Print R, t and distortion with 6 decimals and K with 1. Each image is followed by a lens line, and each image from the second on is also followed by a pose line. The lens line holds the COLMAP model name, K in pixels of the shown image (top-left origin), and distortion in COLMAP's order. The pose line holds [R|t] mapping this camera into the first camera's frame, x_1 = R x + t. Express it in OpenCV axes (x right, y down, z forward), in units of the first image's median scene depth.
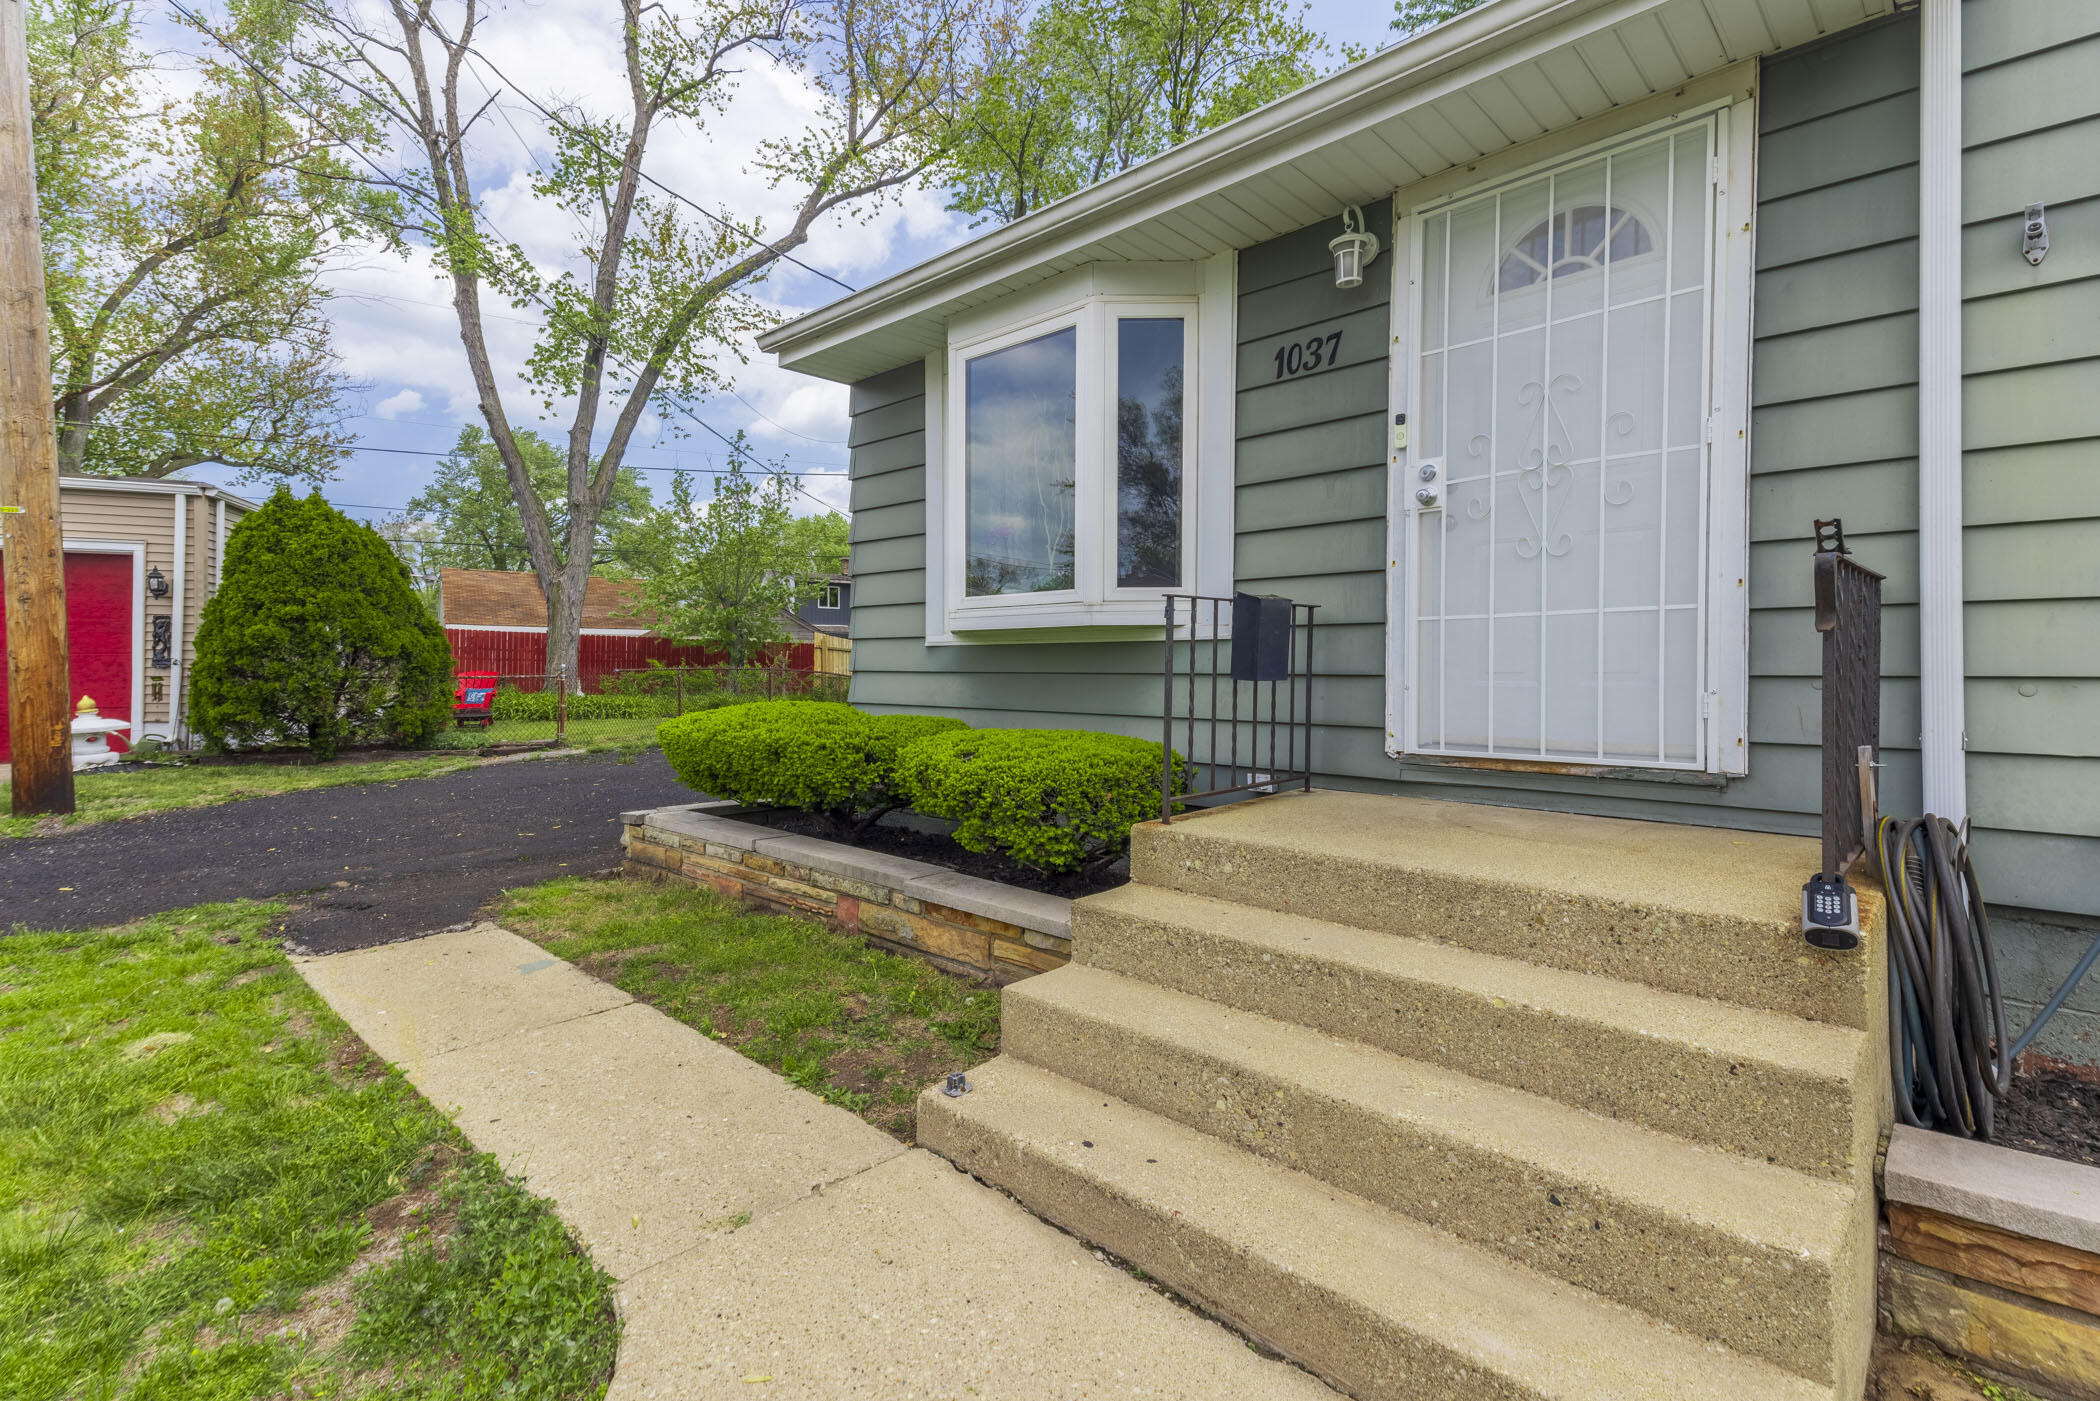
lens RADIAL K [[960.1, 0, 1038.9], [0, 960.1, 686.3], [0, 0, 1]] dist [0.037751, -0.007698]
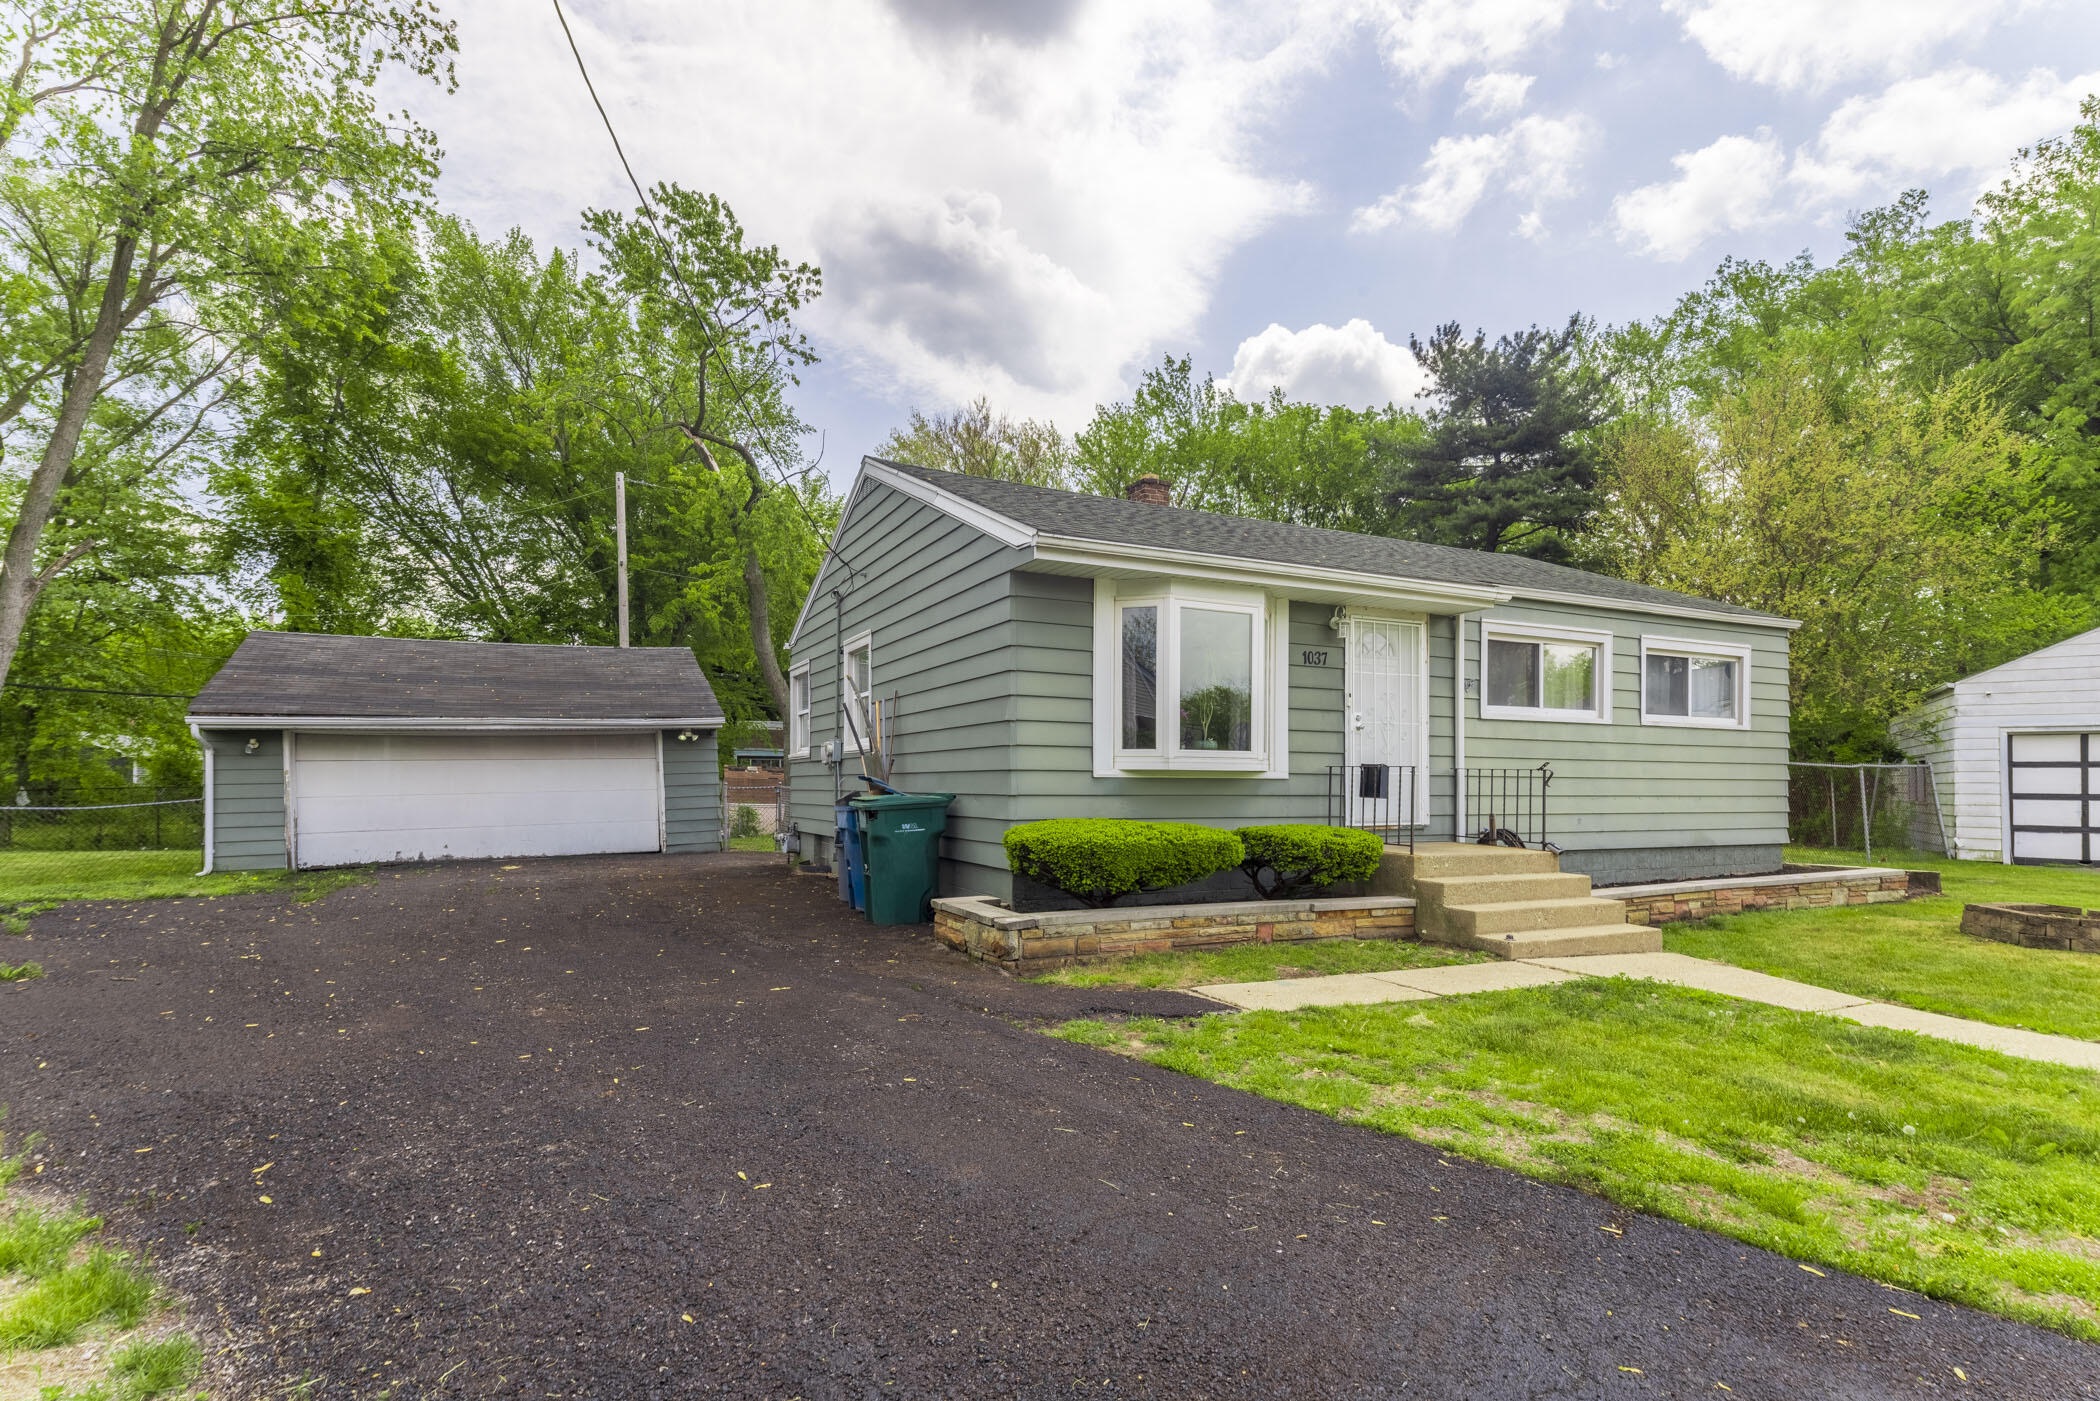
lens RADIAL K [[973.4, 0, 1049.9], [0, 973.4, 765.2], [0, 0, 1]] dist [0.073536, -0.028663]
pose [[0.339423, 0.014155, 0.940527, -2.160251], [0.006575, 0.999827, -0.017420, -0.047891], [-0.940611, 0.012097, 0.339271, 0.809691]]
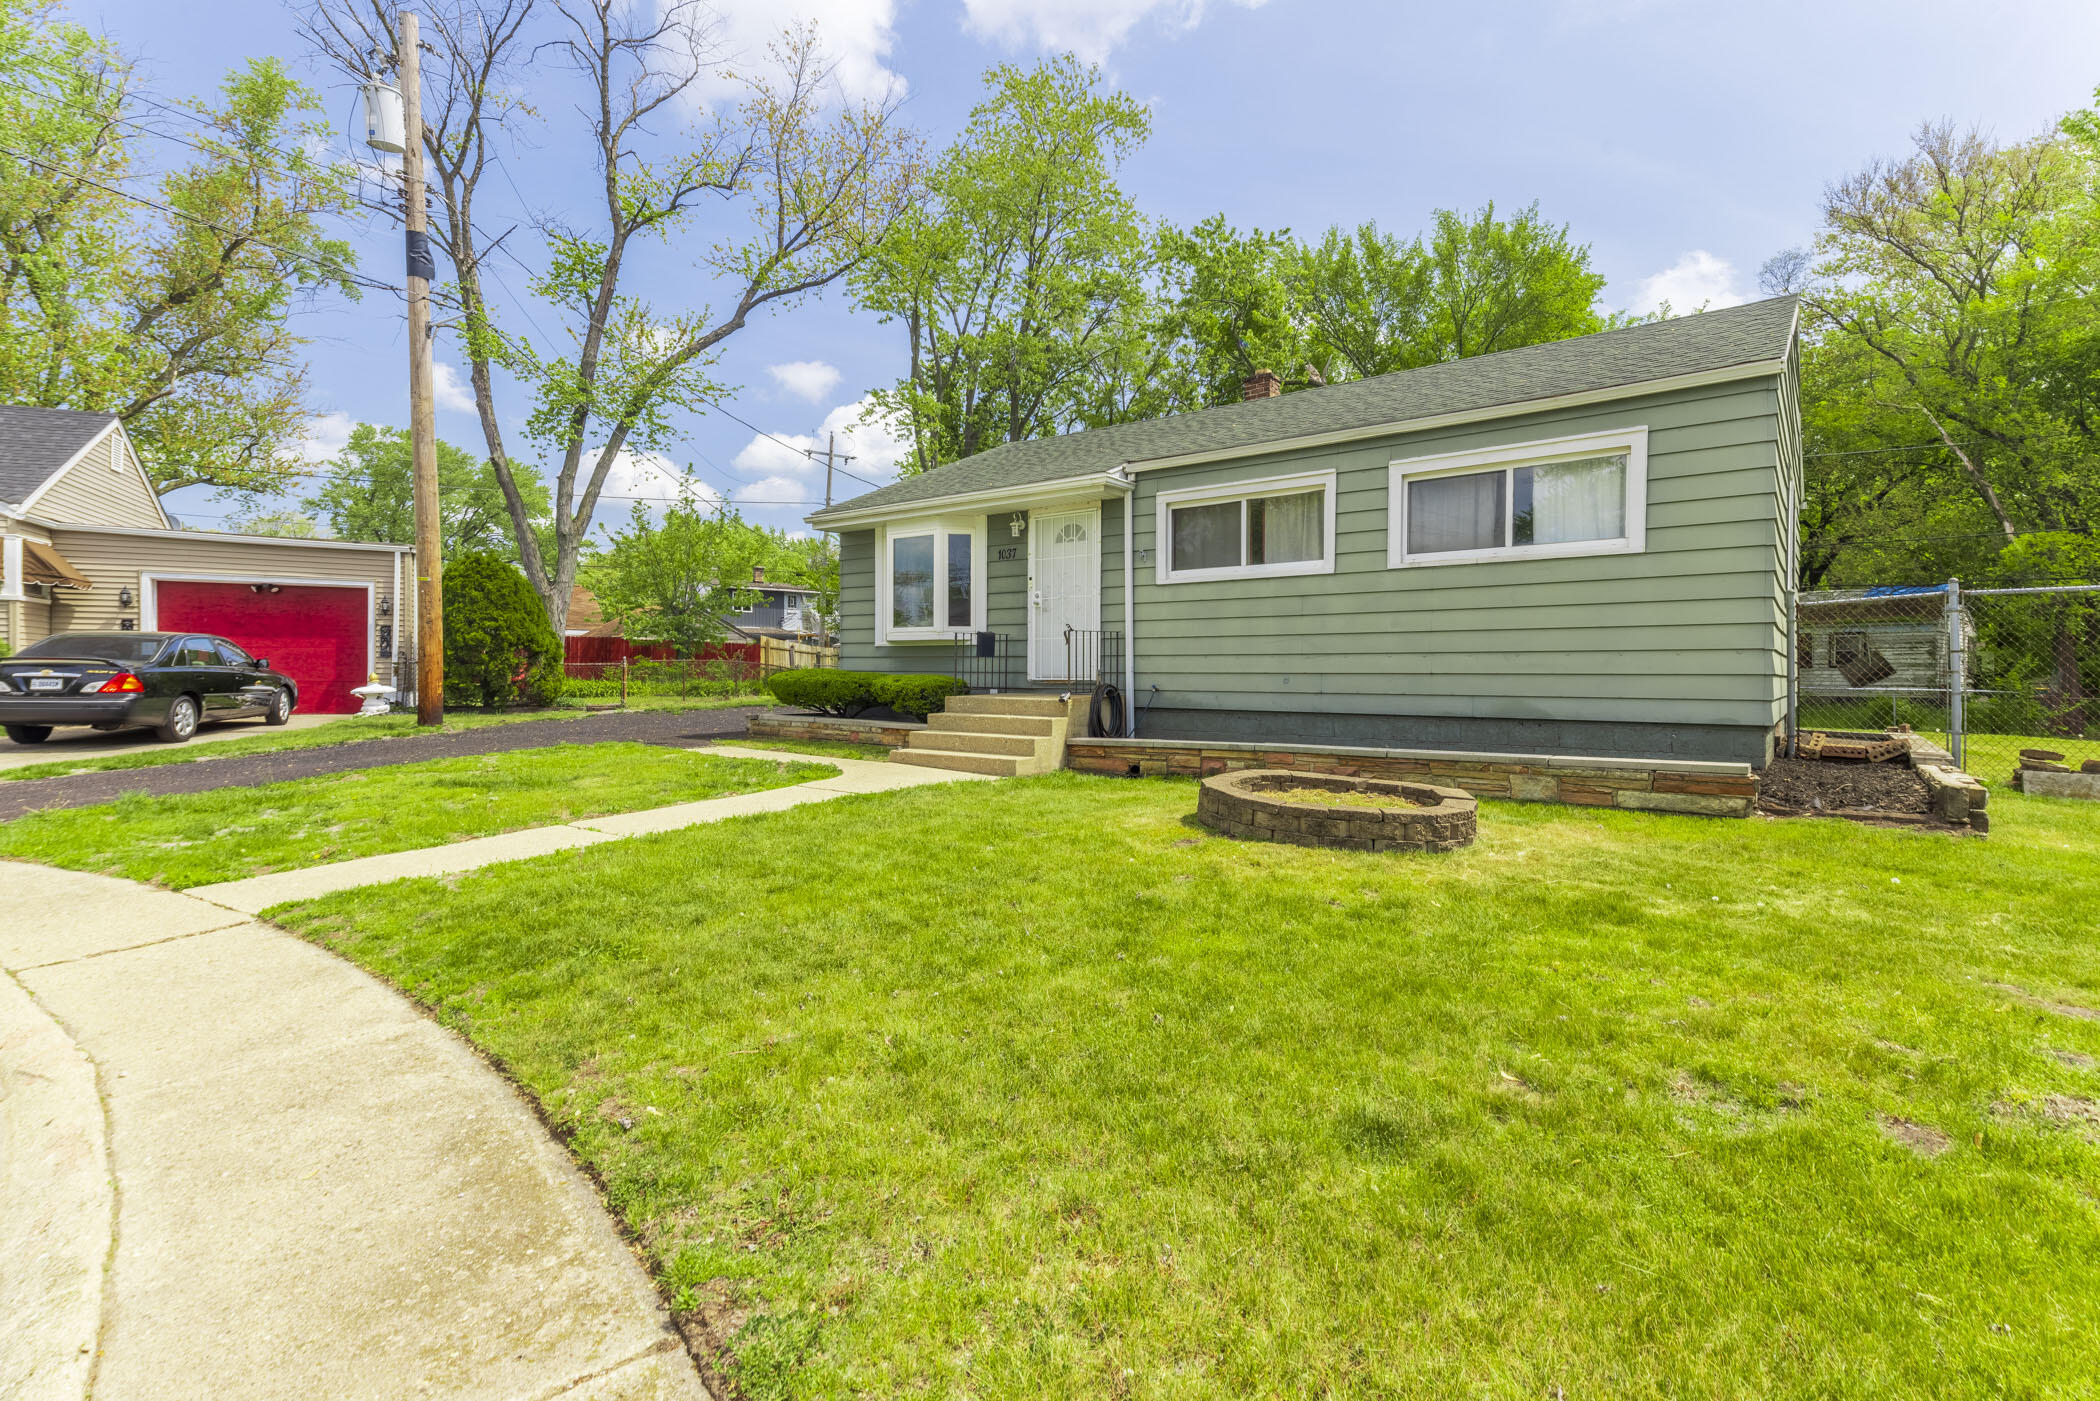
lens RADIAL K [[986.4, 0, 1051.5], [0, 986.4, 681.1], [0, 0, 1]] dist [0.100849, -0.044020]
pose [[0.993532, -0.000850, 0.113549, 0.057815], [0.001570, 0.999979, -0.006256, 0.088182], [-0.113541, 0.006394, 0.993513, -2.196839]]
